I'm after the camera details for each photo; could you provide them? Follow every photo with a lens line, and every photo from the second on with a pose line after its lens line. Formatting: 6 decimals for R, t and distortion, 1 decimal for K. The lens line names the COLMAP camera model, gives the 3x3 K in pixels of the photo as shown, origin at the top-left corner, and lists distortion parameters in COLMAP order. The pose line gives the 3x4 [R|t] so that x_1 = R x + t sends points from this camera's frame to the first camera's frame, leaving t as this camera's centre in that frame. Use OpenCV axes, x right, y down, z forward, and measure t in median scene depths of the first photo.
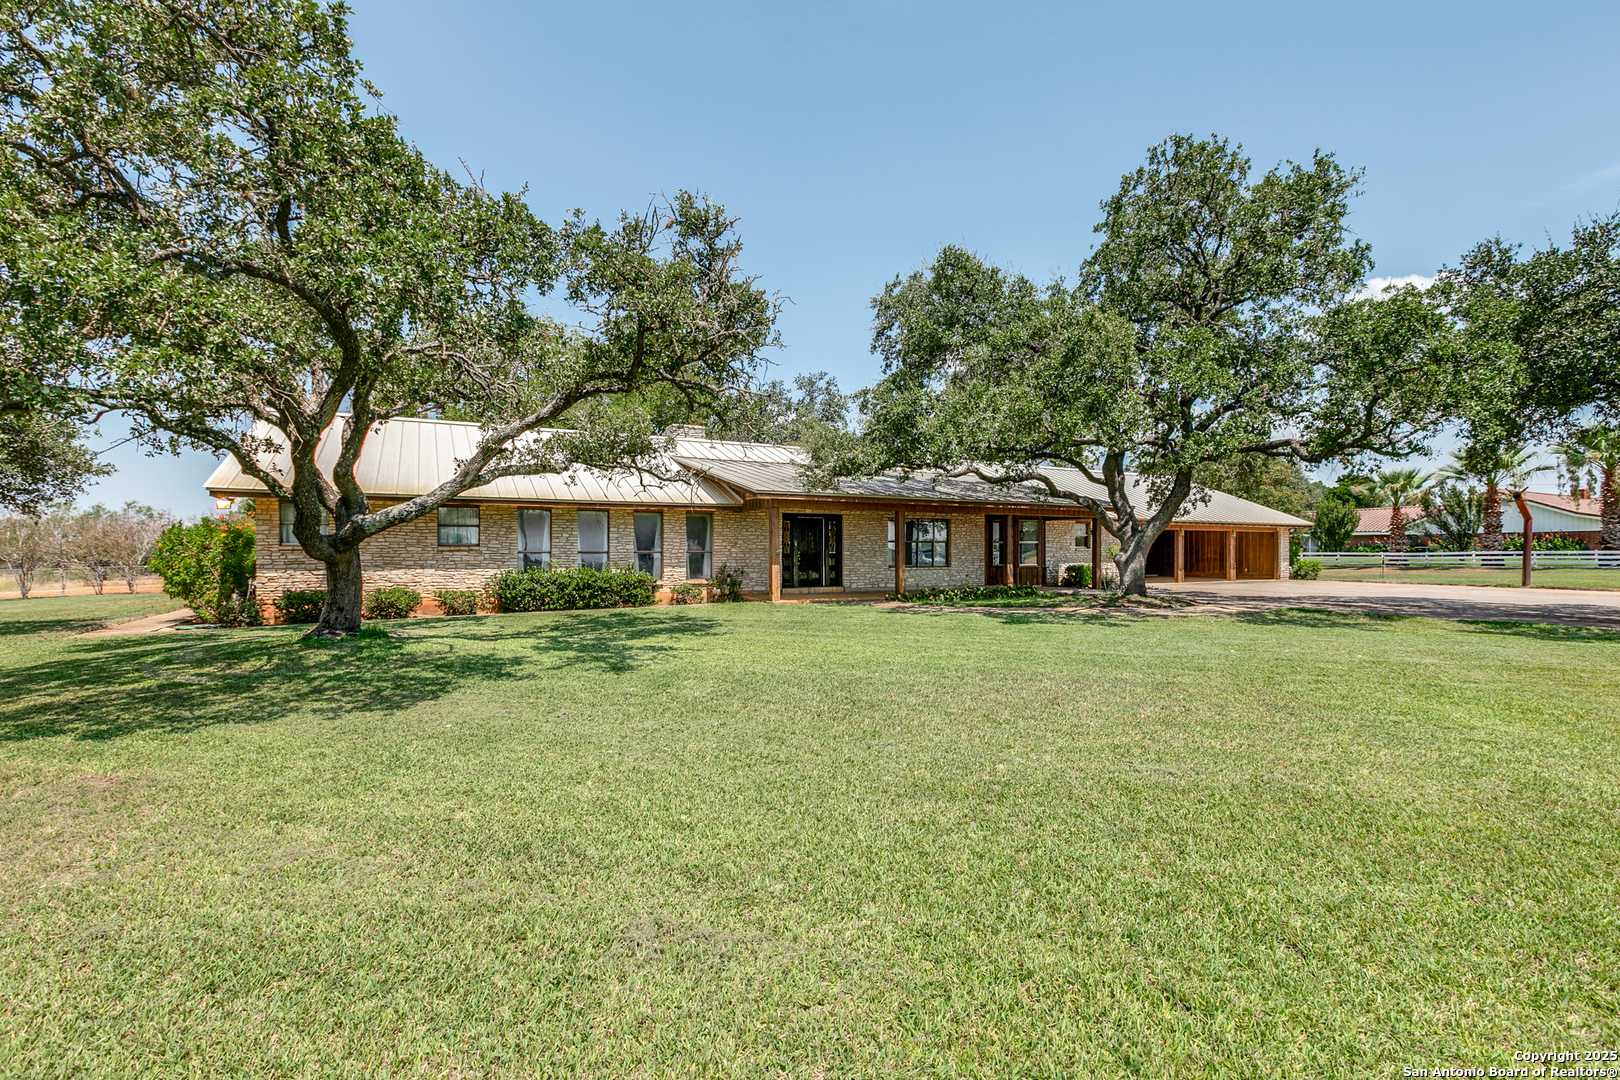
lens RADIAL K [[726.0, 0, 806.2], [0, 726.0, 541.0], [0, 0, 1]] dist [0.004240, 0.000326]
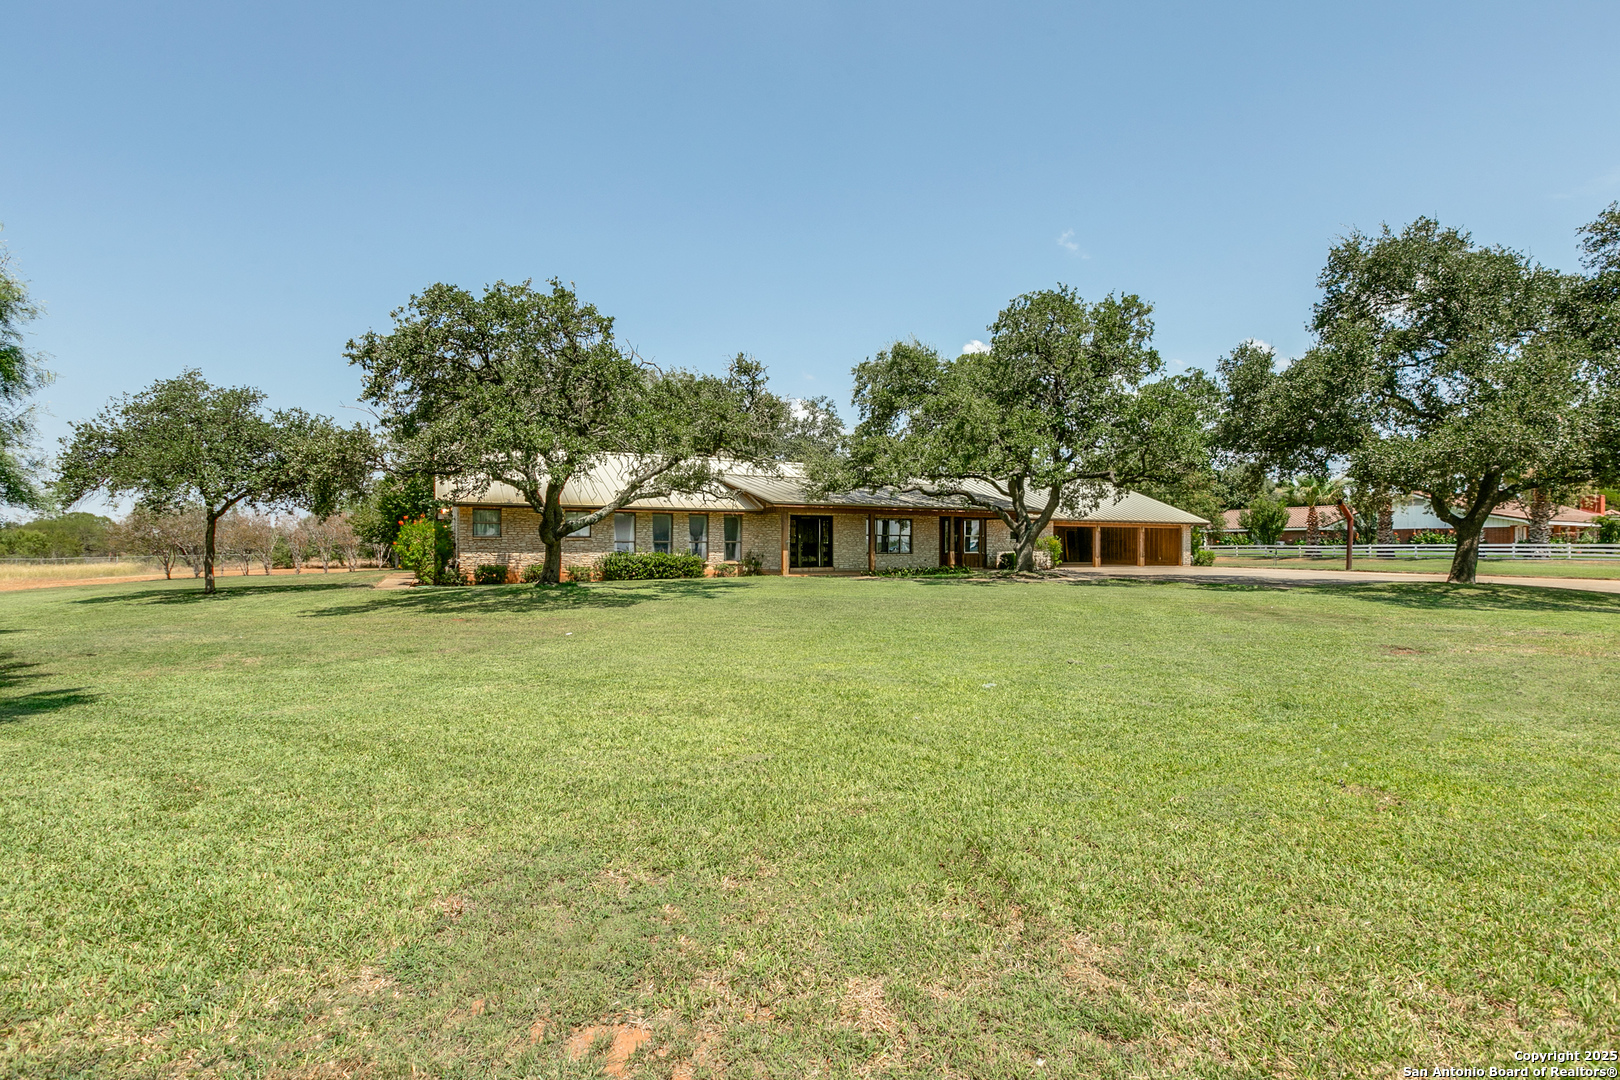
lens RADIAL K [[726.0, 0, 813.5], [0, 726.0, 540.1], [0, 0, 1]] dist [0.004240, 0.000326]
pose [[0.999997, 0.002441, -0.000220, 0.014493], [-0.002439, 0.999966, 0.007894, -0.000447], [0.000239, -0.007894, 0.999969, -0.458753]]
